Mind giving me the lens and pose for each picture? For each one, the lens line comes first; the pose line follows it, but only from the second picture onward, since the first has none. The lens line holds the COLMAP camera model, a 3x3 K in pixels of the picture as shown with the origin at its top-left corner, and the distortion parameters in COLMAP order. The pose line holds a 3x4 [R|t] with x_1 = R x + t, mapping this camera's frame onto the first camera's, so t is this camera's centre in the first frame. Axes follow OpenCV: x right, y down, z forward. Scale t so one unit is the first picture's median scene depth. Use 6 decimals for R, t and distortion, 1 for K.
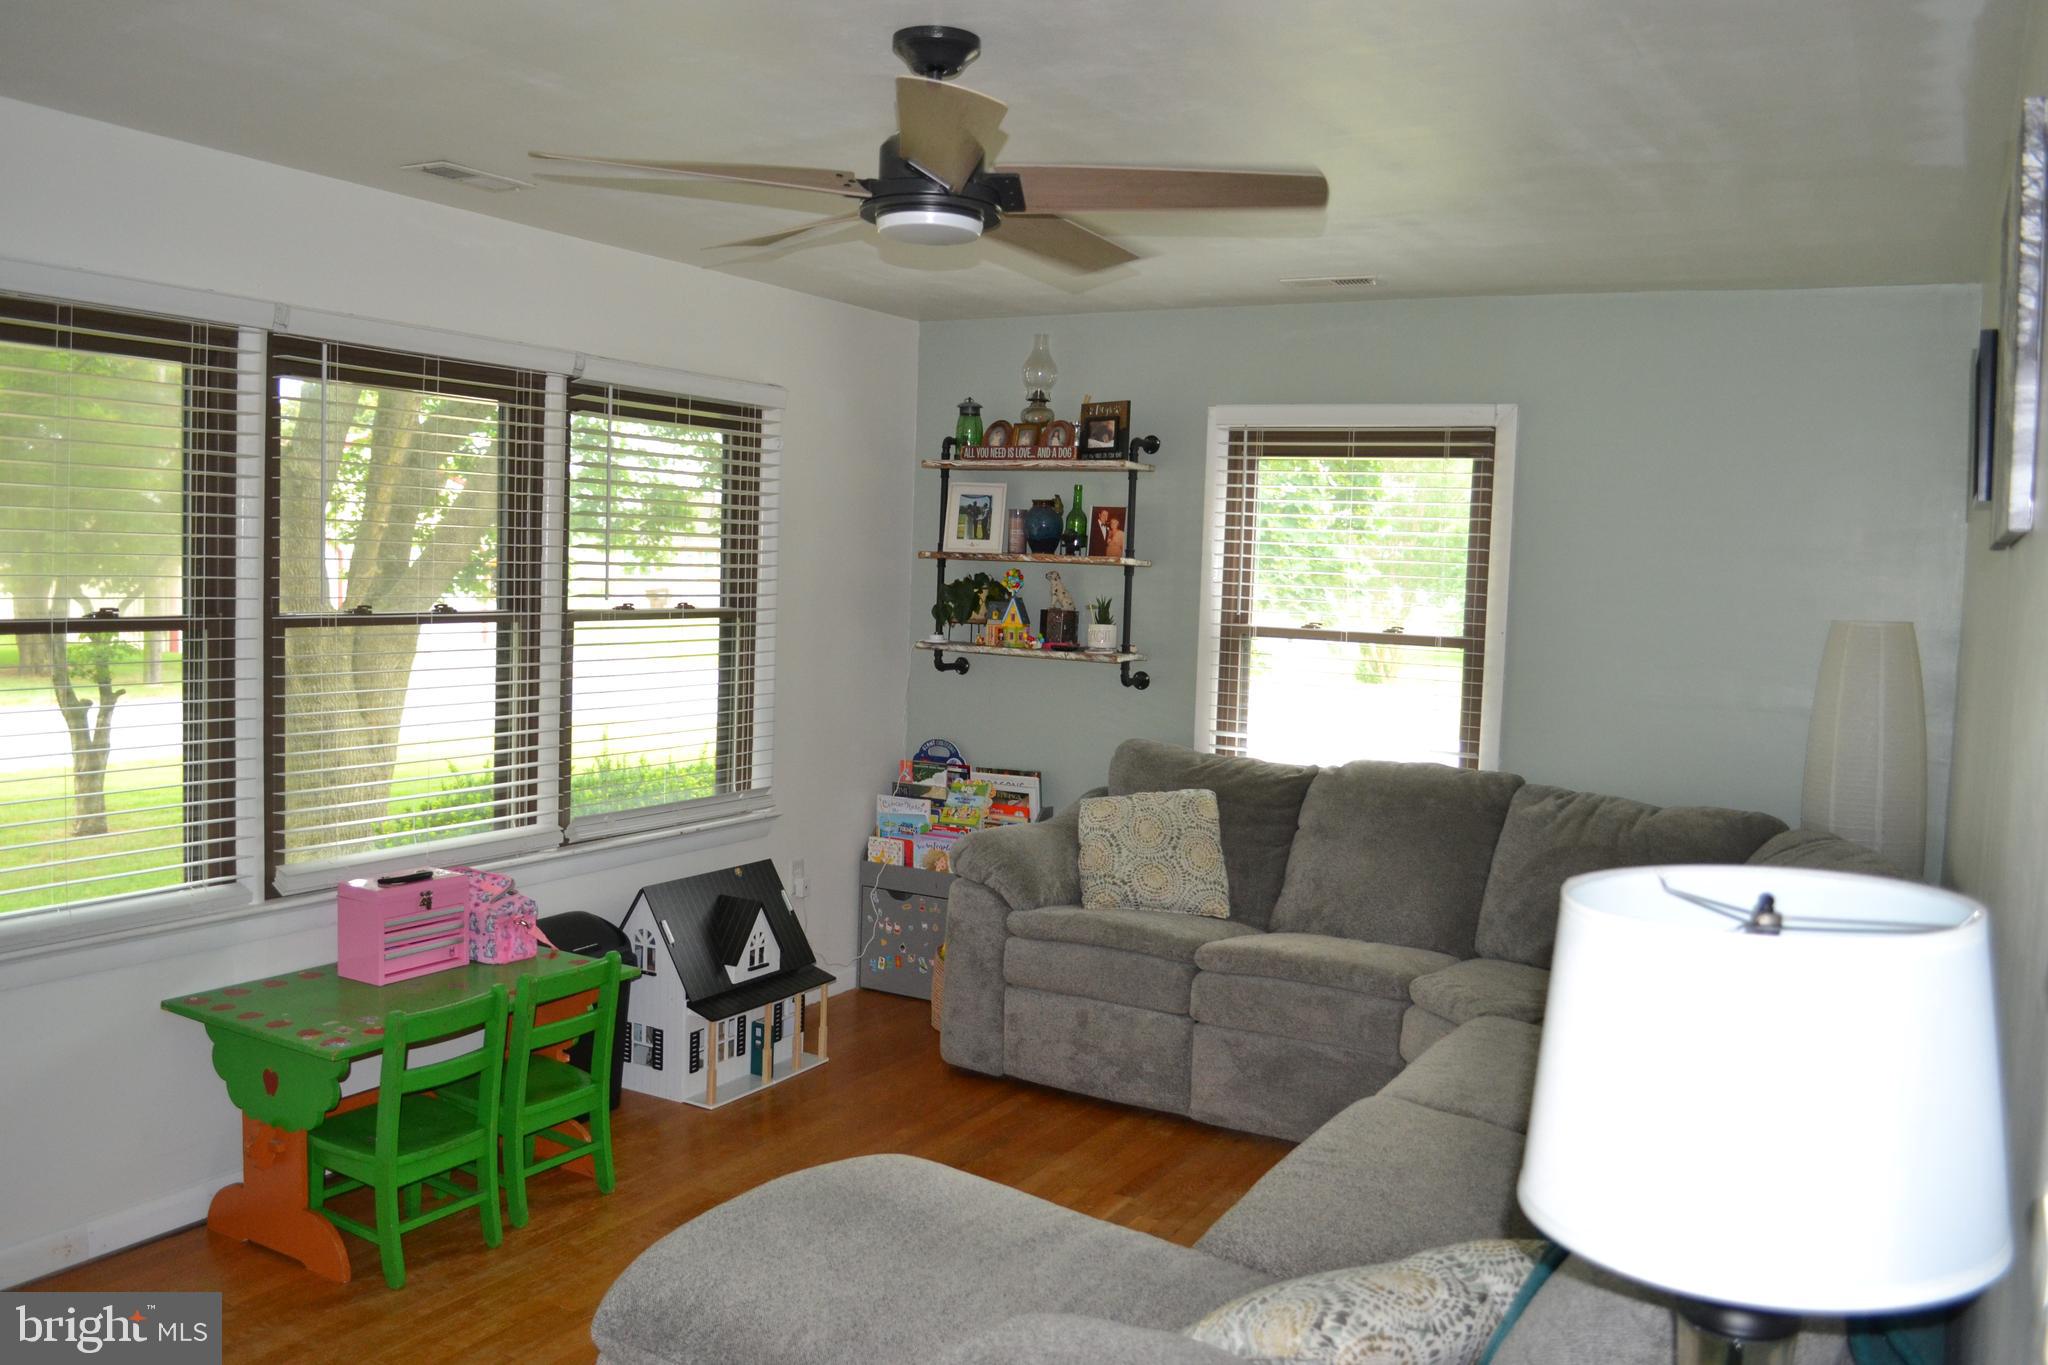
lens RADIAL K [[1677.7, 0, 1002.9], [0, 1677.7, 680.3], [0, 0, 1]] dist [-0.079901, 0.005502]
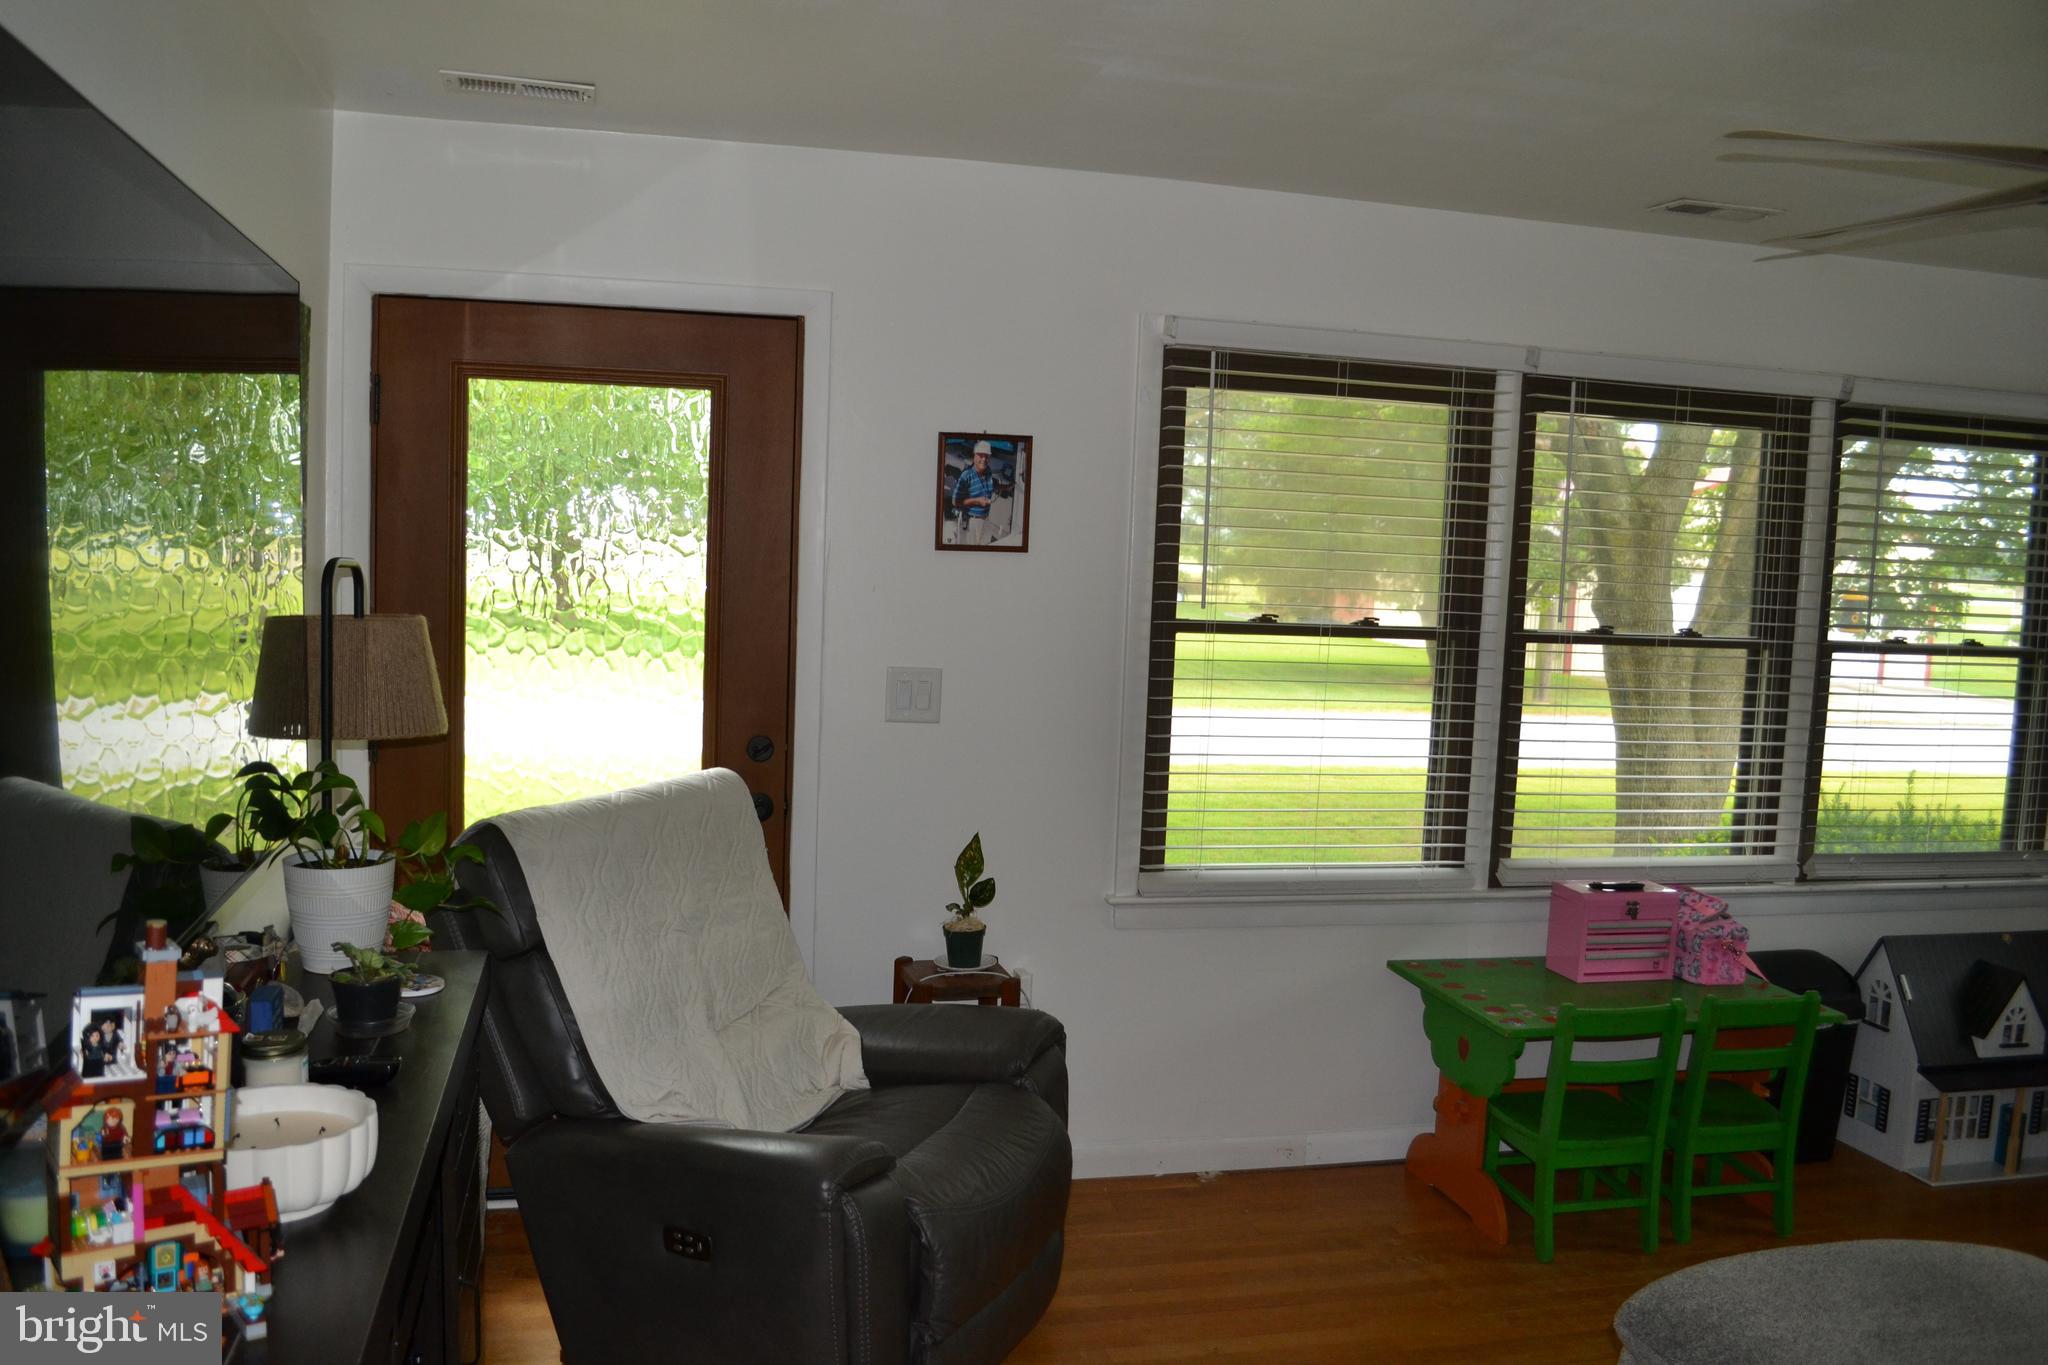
lens RADIAL K [[1677.7, 0, 1002.9], [0, 1677.7, 680.3], [0, 0, 1]] dist [-0.079901, 0.005502]
pose [[0.676218, 0.055785, -0.734587, 0.141059], [-0.071294, 0.997404, 0.010114, 0.006639], [0.733244, 0.045532, 0.678439, -0.000726]]
